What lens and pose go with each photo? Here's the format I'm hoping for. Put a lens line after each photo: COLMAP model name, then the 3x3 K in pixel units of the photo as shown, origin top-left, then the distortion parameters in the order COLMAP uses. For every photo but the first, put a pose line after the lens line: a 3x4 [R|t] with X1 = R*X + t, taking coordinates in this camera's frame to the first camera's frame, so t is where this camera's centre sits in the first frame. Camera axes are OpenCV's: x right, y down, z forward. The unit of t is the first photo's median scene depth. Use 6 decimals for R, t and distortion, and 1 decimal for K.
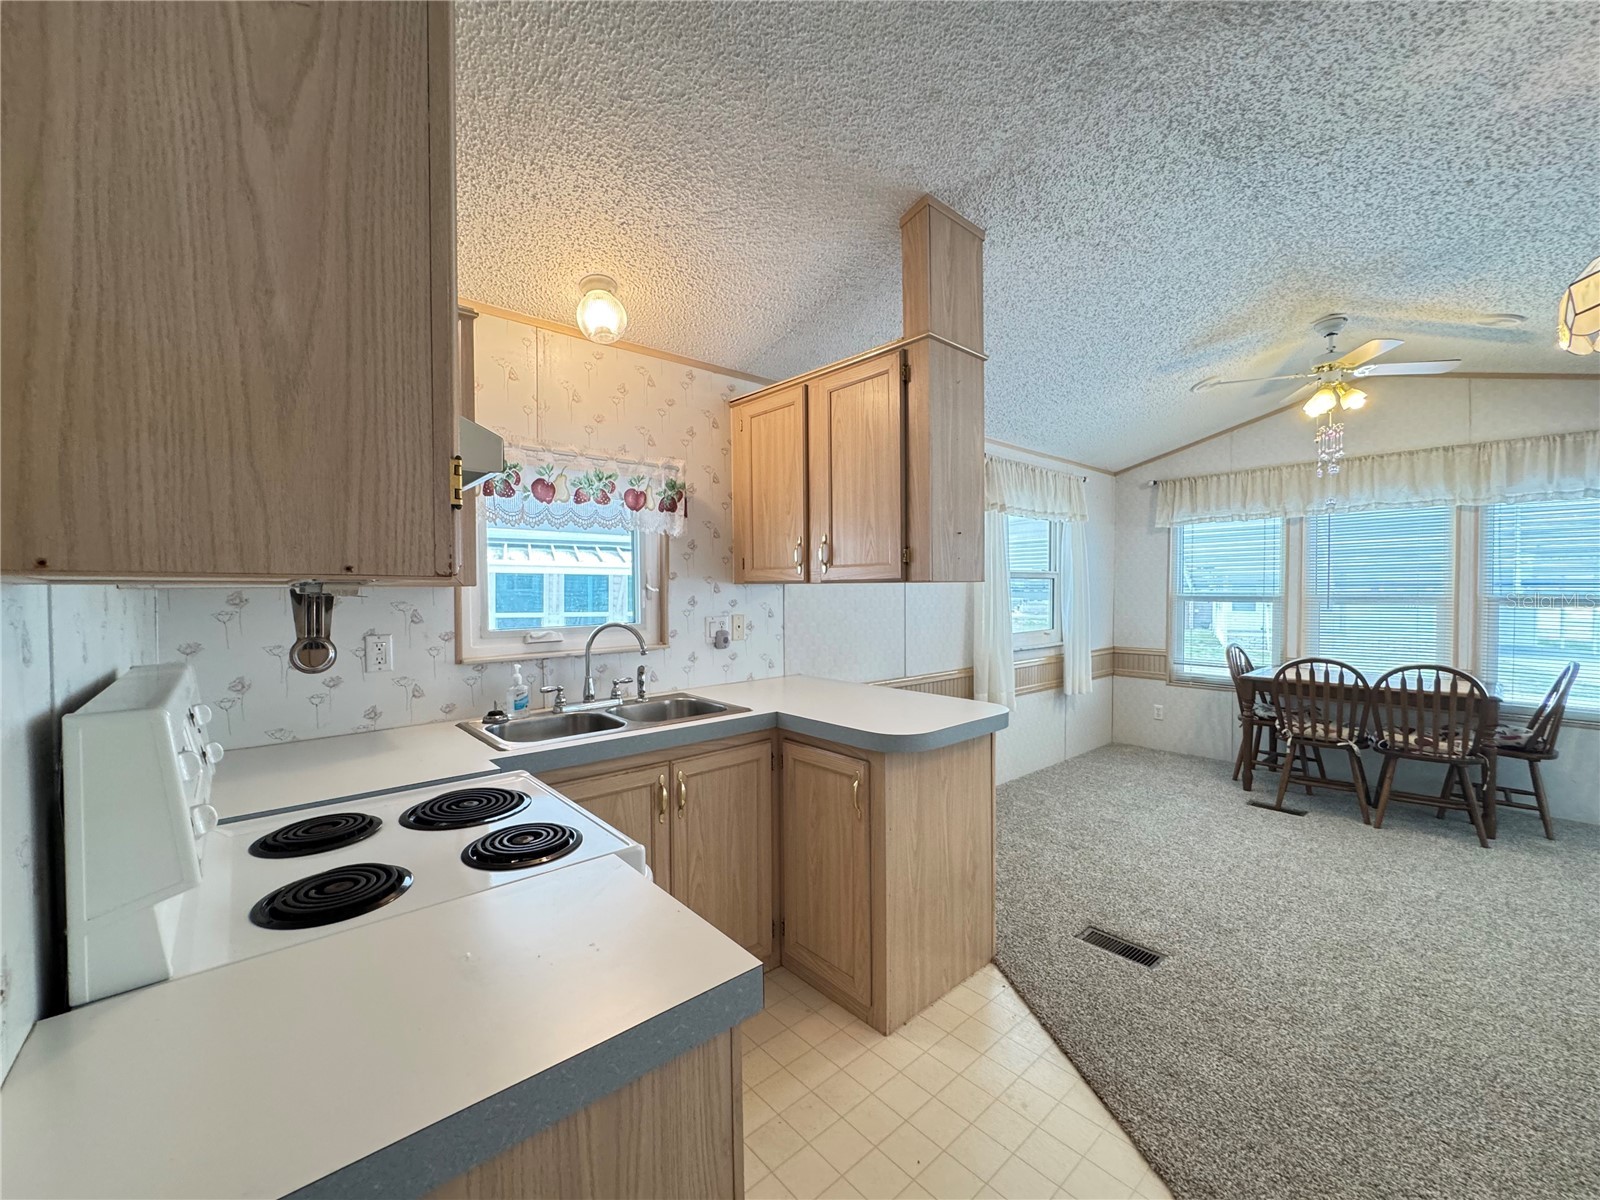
lens RADIAL K [[640.1, 0, 800.0], [0, 640.1, 600.0], [0, 0, 1]] dist [-0.005818, 0.000348]
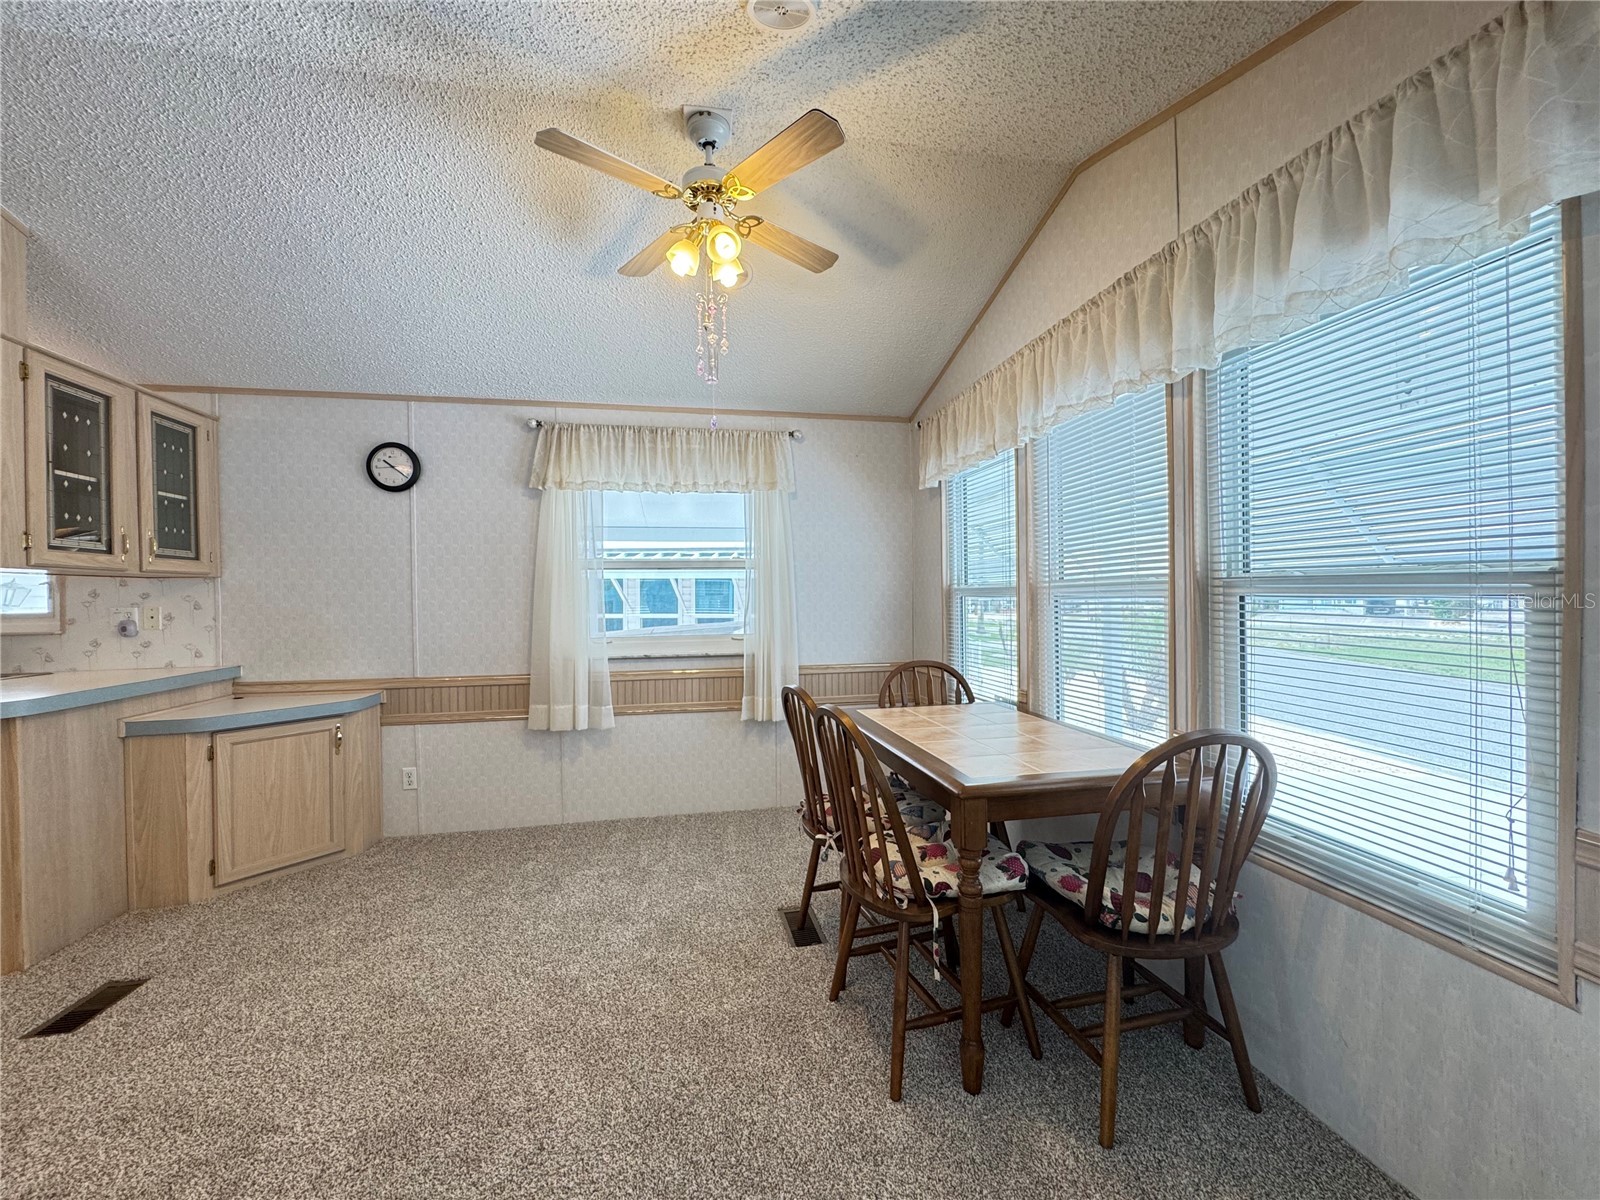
lens RADIAL K [[641.4, 0, 799.3], [0, 641.4, 598.5], [0, 0, 1]] dist [-0.004110, 0.000063]
pose [[0.867081, -0.005328, -0.498138, 1.235546], [-0.000793, 0.999927, -0.012076, 0.019194], [0.498166, 0.010866, 0.867014, 0.533411]]
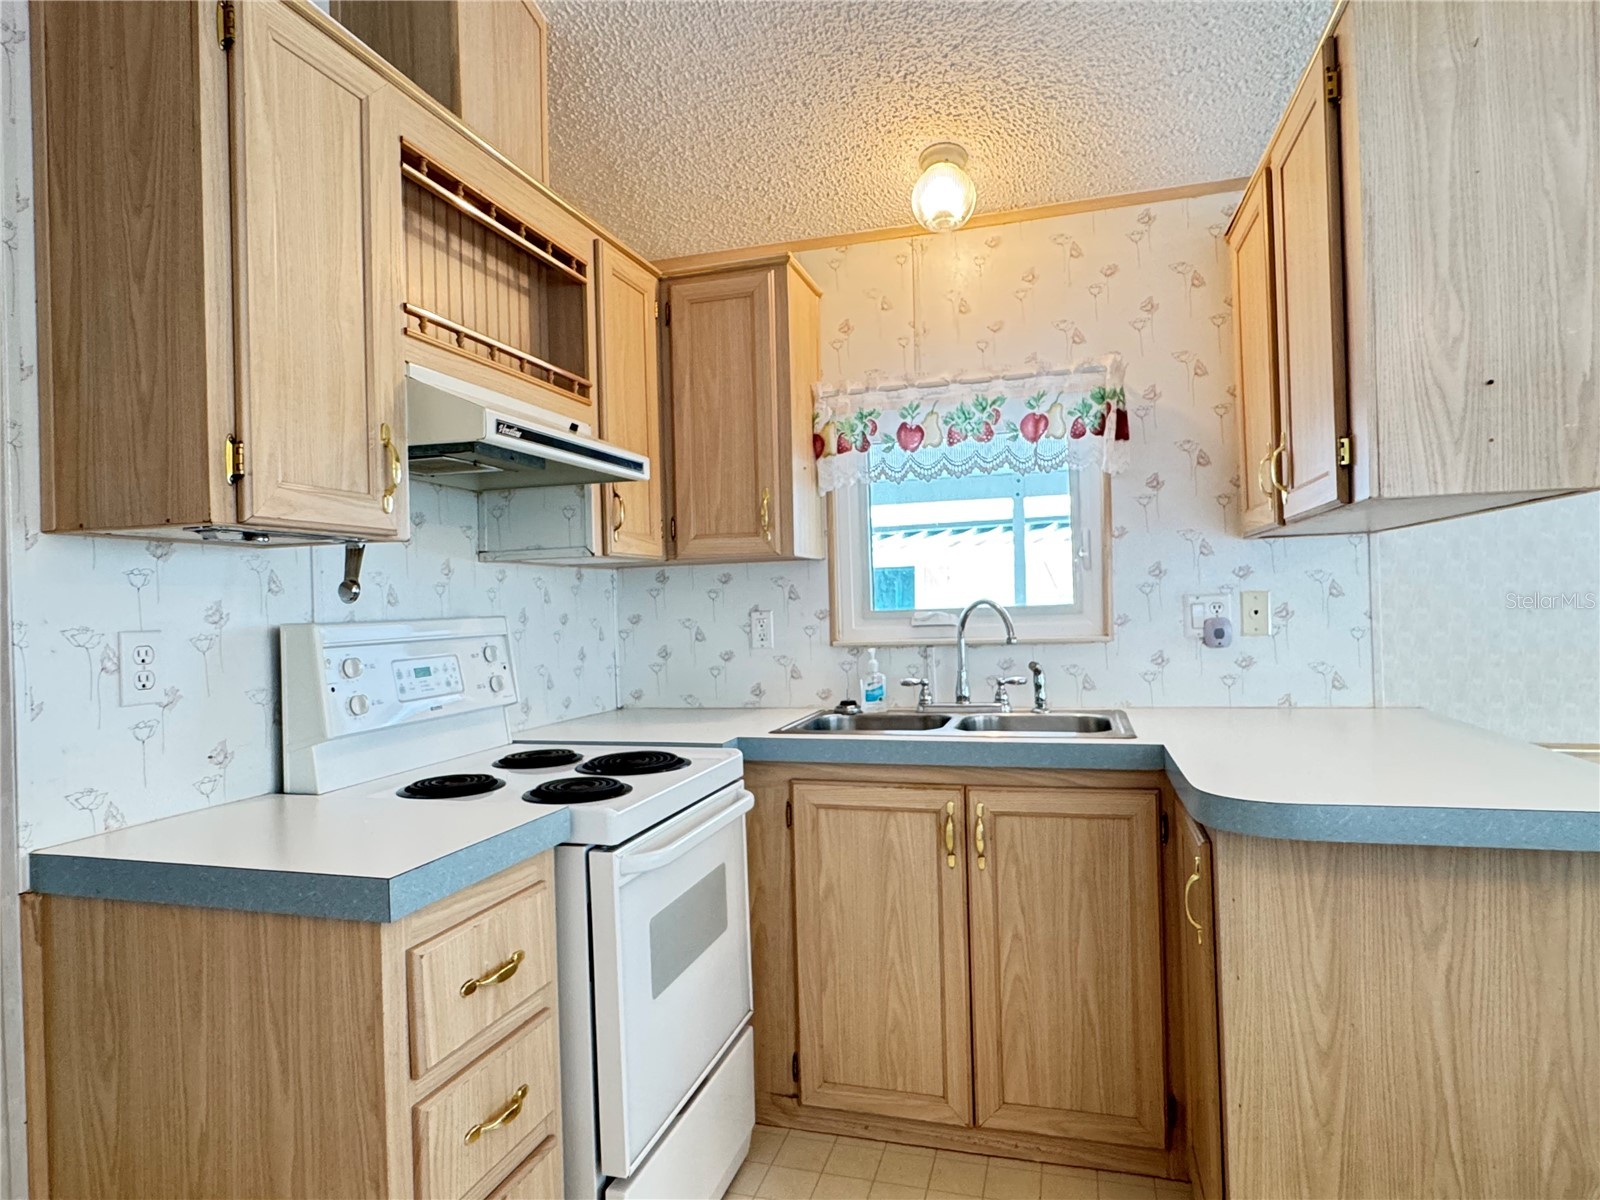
lens RADIAL K [[934.1, 0, 794.6], [0, 934.1, 600.3], [0, 0, 1]] dist [-0.003801, -0.000700]
pose [[0.531936, -0.011575, -0.846705, 0.353133], [0.008047, 0.999931, -0.008614, 0.030736], [0.846746, -0.002231, 0.531992, 0.168431]]
